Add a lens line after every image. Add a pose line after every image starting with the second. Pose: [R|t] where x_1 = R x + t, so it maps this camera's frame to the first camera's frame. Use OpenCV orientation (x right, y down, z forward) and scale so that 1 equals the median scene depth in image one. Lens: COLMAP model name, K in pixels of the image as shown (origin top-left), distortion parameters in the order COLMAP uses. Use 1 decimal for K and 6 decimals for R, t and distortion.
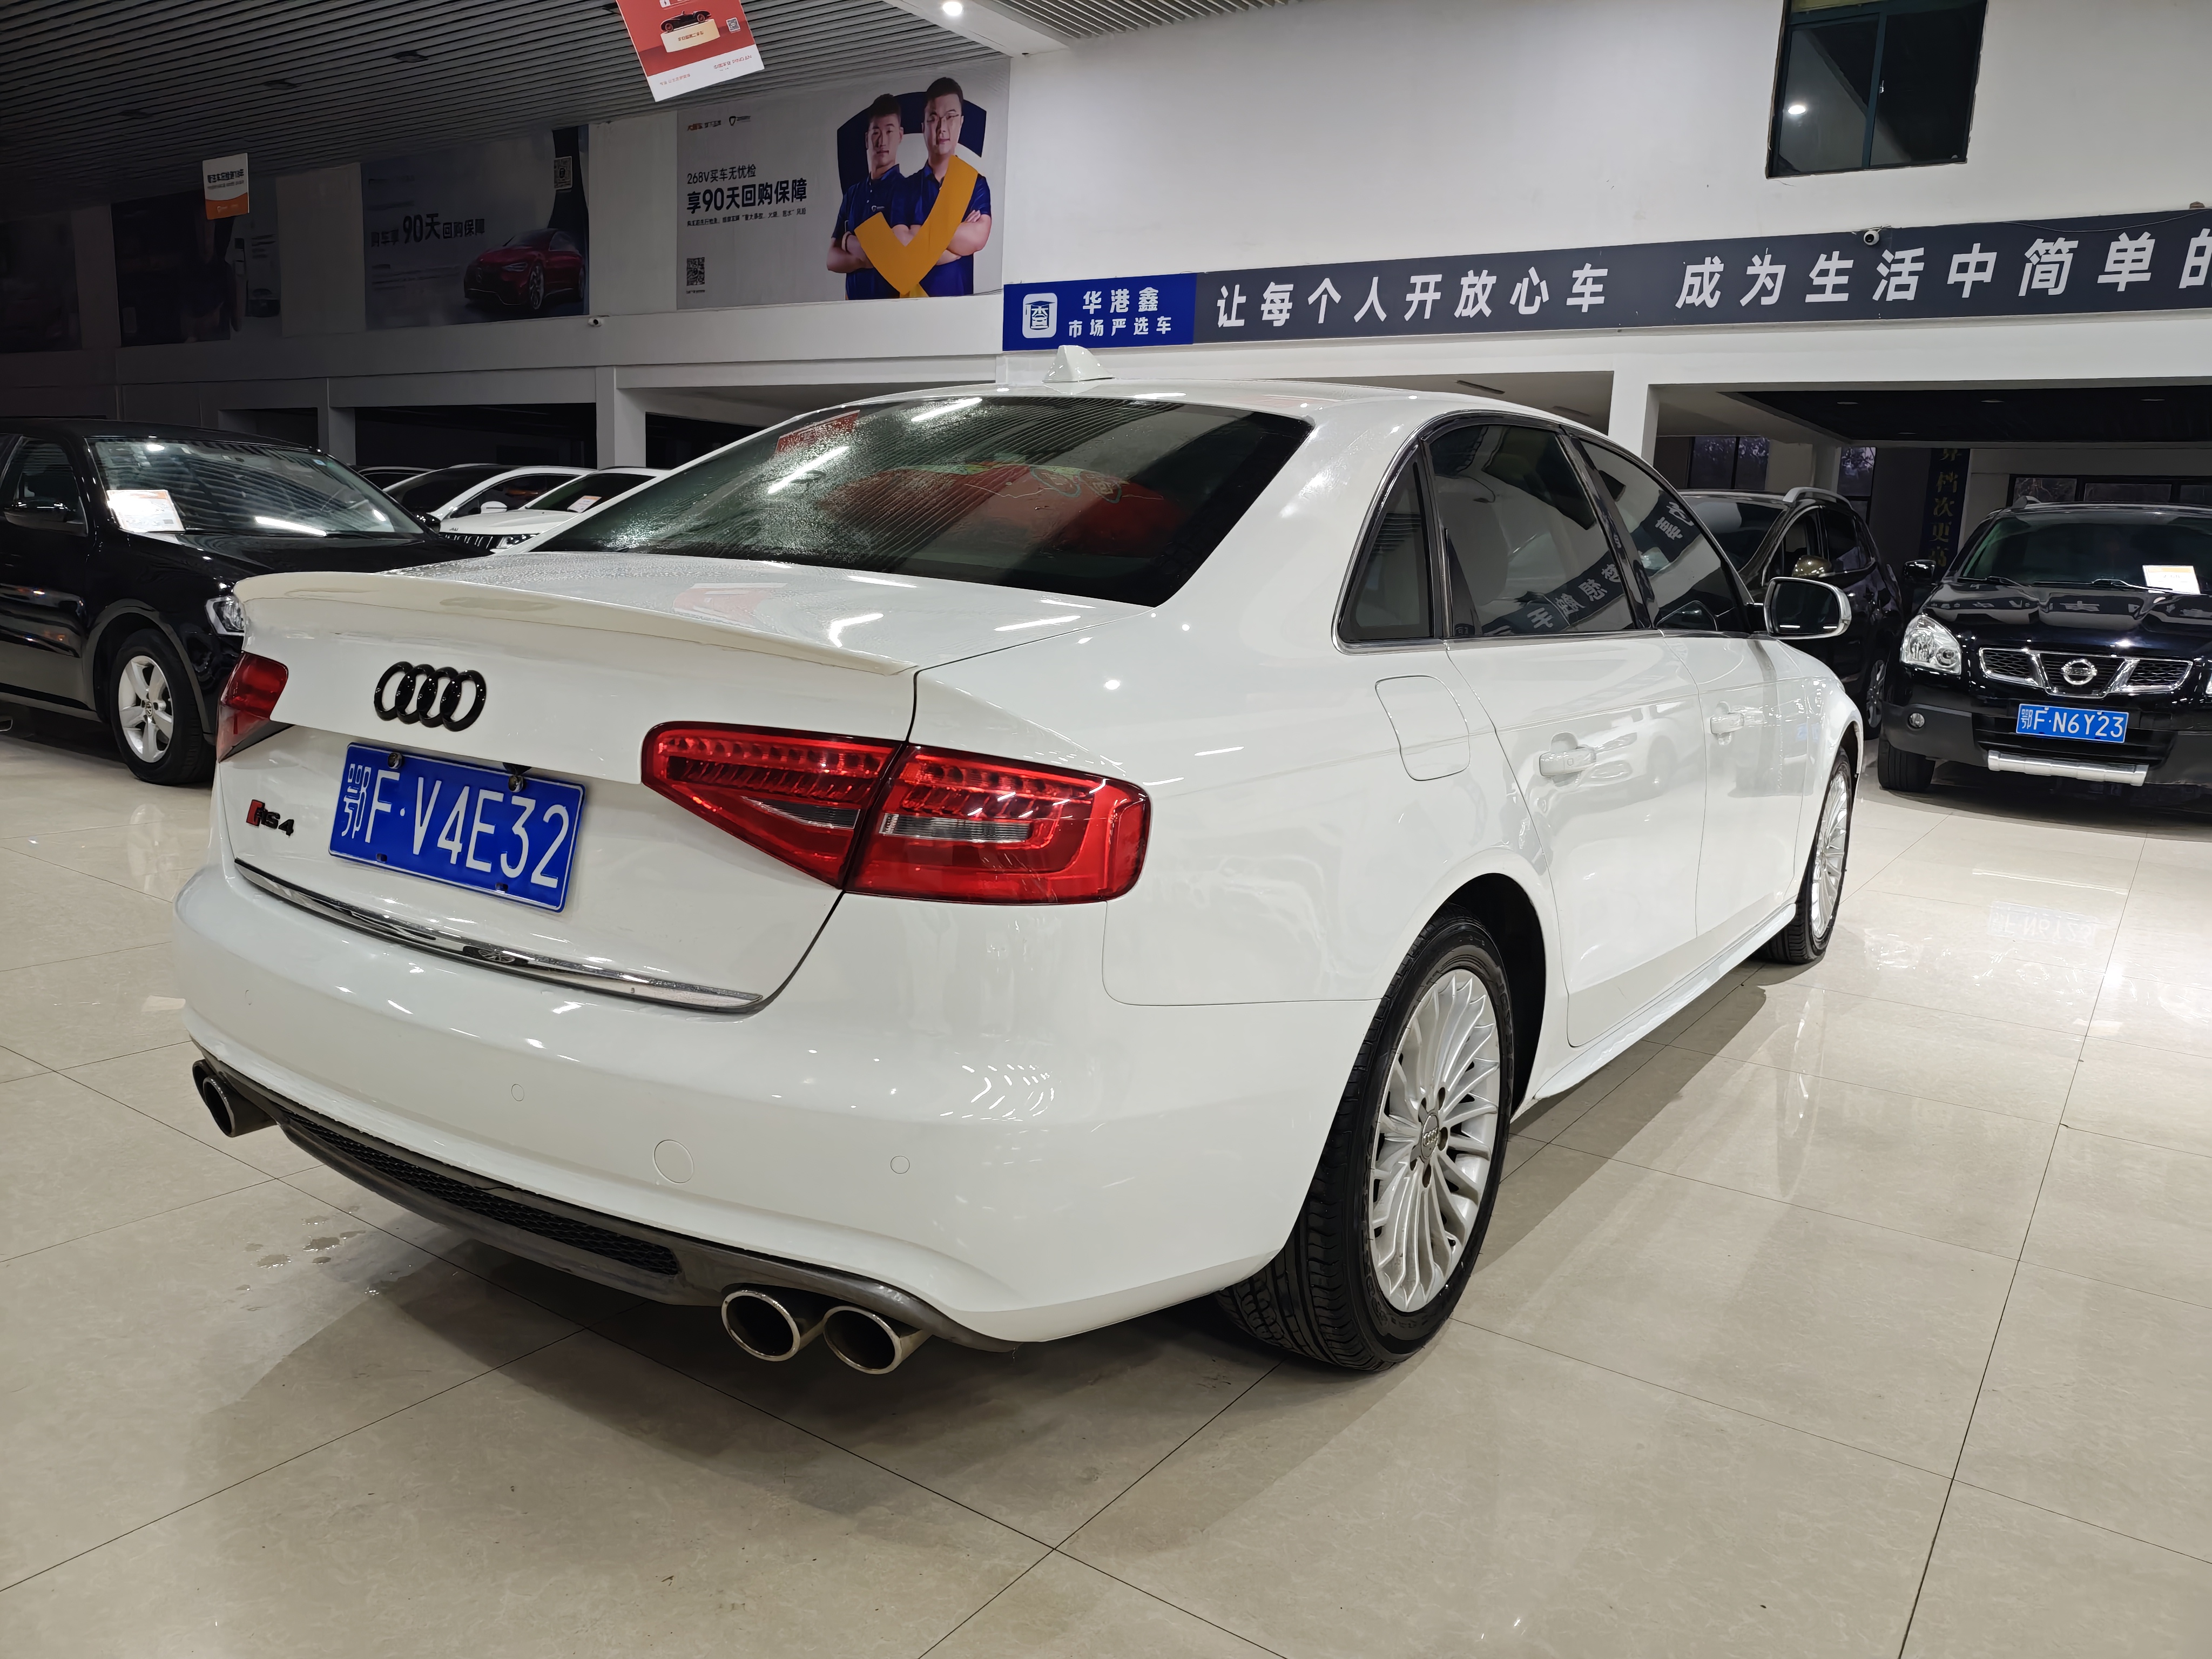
lens RADIAL K [[1641.6, 0, 1092.5], [0, 1641.6, 771.6], [0, 0, 1]] dist [0.005594, 0.000938]
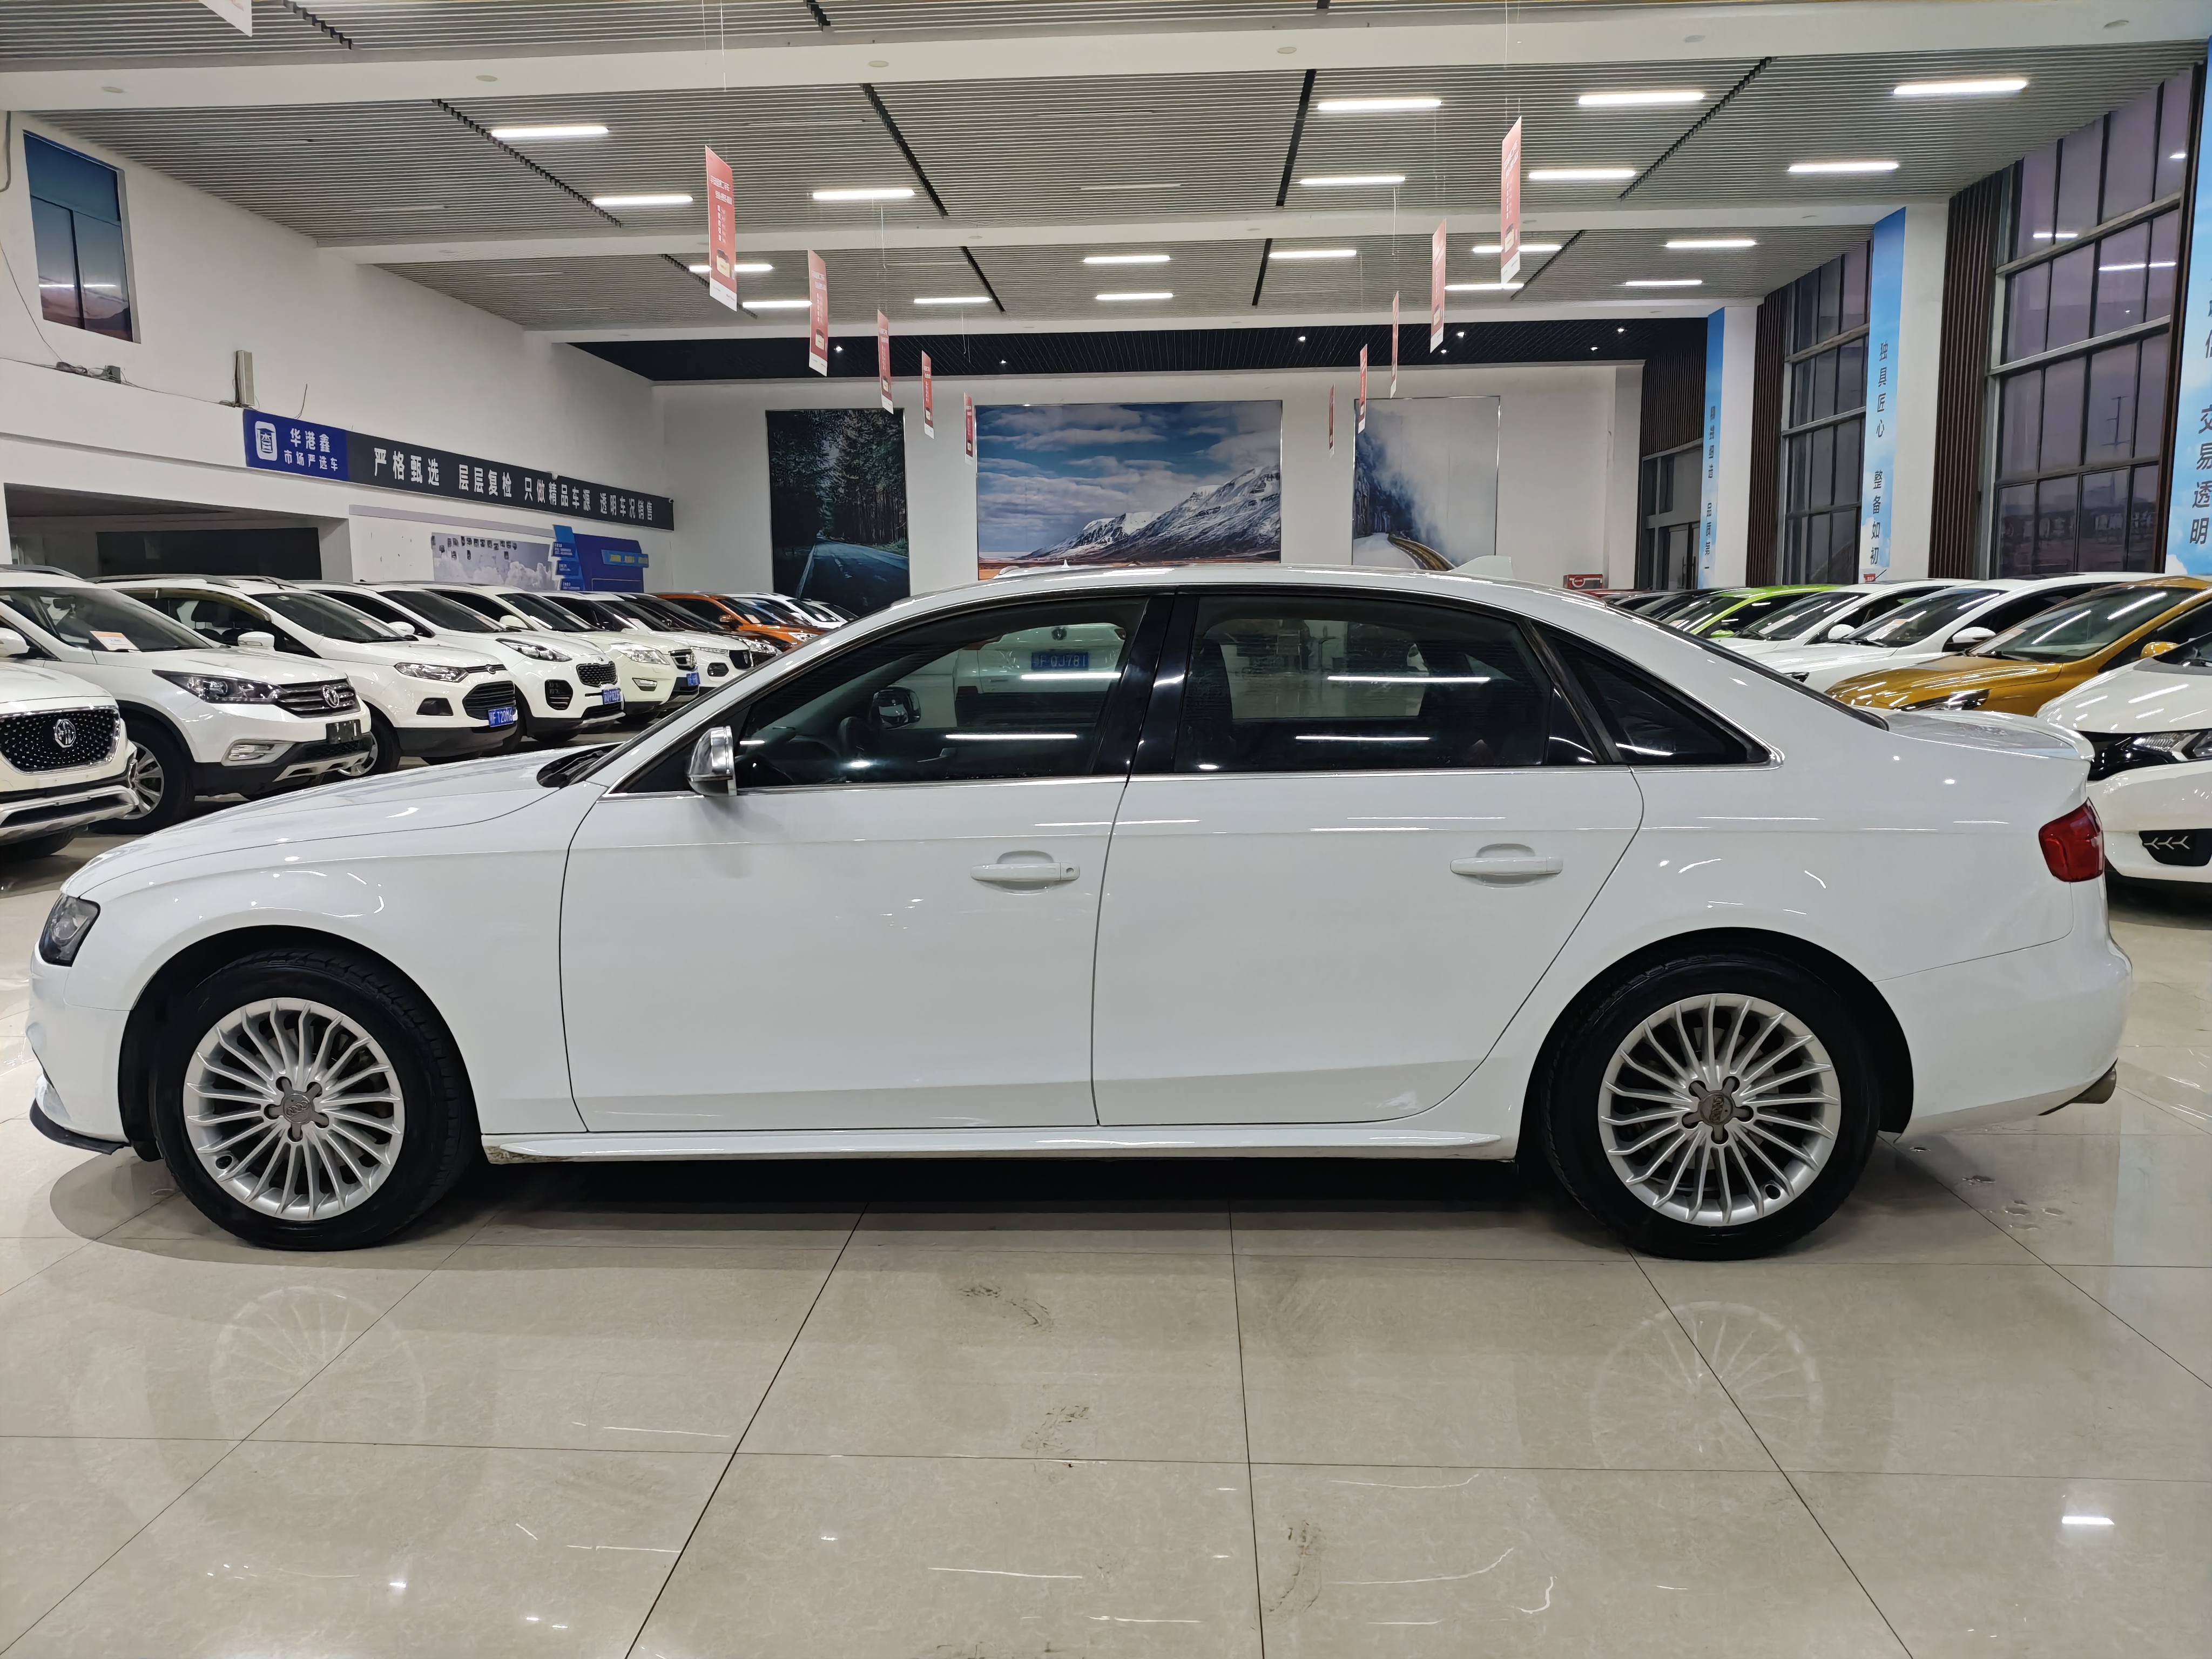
lens RADIAL K [[1641.6, 0, 1112.3], [0, 1641.6, 817.3], [0, 0, 1]] dist [0.005594, 0.000938]
pose [[-0.519251, -0.150145, 0.841329, -1.268882], [0.114356, 0.963386, 0.242506, -0.228106], [-0.846936, 0.222133, -0.483070, 1.070158]]
